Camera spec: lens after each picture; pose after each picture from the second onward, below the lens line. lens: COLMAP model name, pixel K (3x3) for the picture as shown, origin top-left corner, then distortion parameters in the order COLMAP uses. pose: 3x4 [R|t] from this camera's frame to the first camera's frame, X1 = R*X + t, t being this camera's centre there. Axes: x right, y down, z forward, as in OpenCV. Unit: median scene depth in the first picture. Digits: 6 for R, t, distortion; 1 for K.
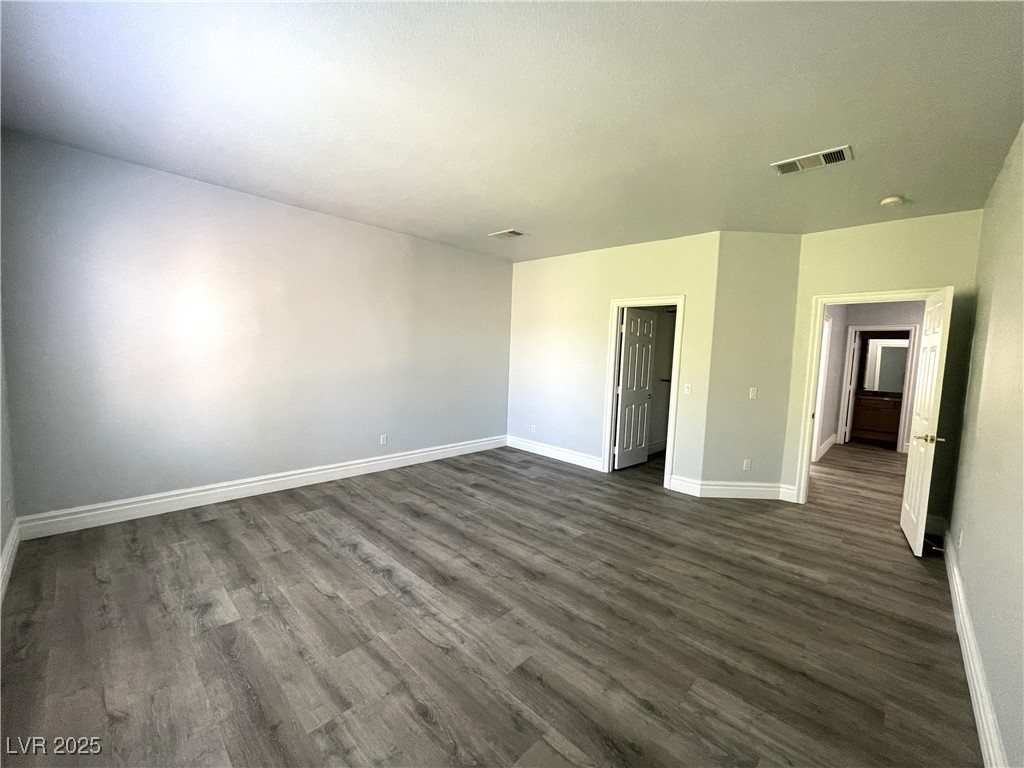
lens RADIAL K [[414.9, 0, 508.9], [0, 414.9, 384.2], [0, 0, 1]] dist [-0.001858, 0.000448]
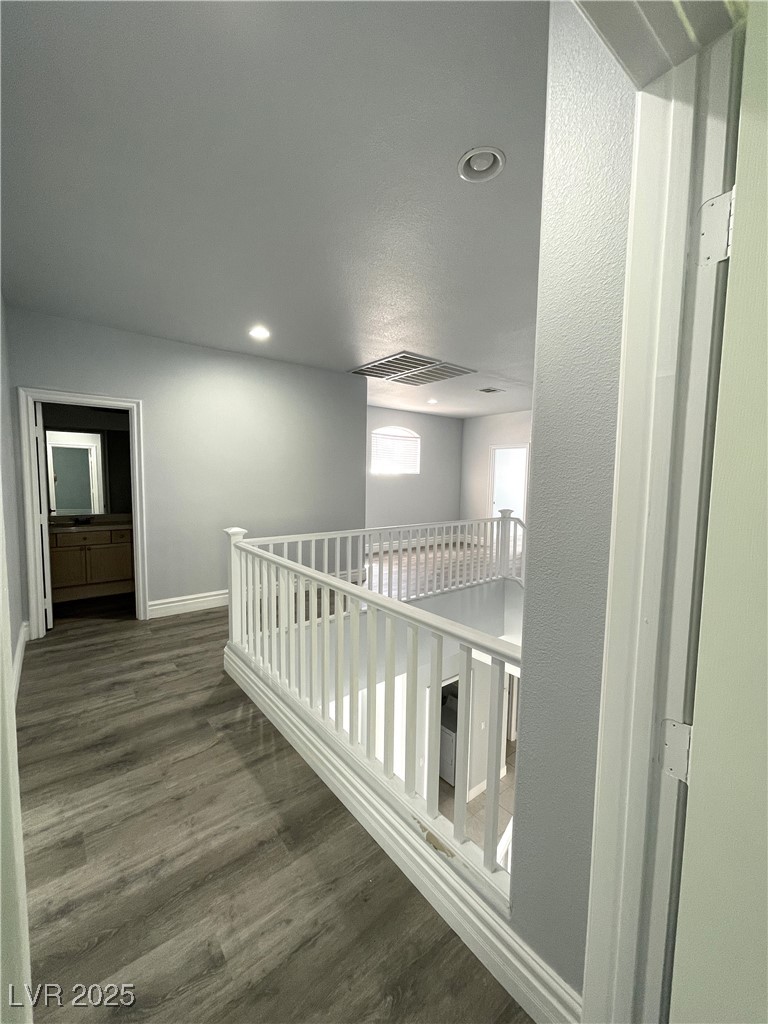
lens RADIAL K [[414.9, 0, 384.0], [0, 414.9, 512.0], [0, 0, 1]] dist [-0.001858, 0.000448]
pose [[0.134129, -0.122500, 0.983363, 0.396450], [0.070254, 0.991009, 0.113869, -0.028483], [-0.988470, 0.053812, 0.141529, 0.527410]]
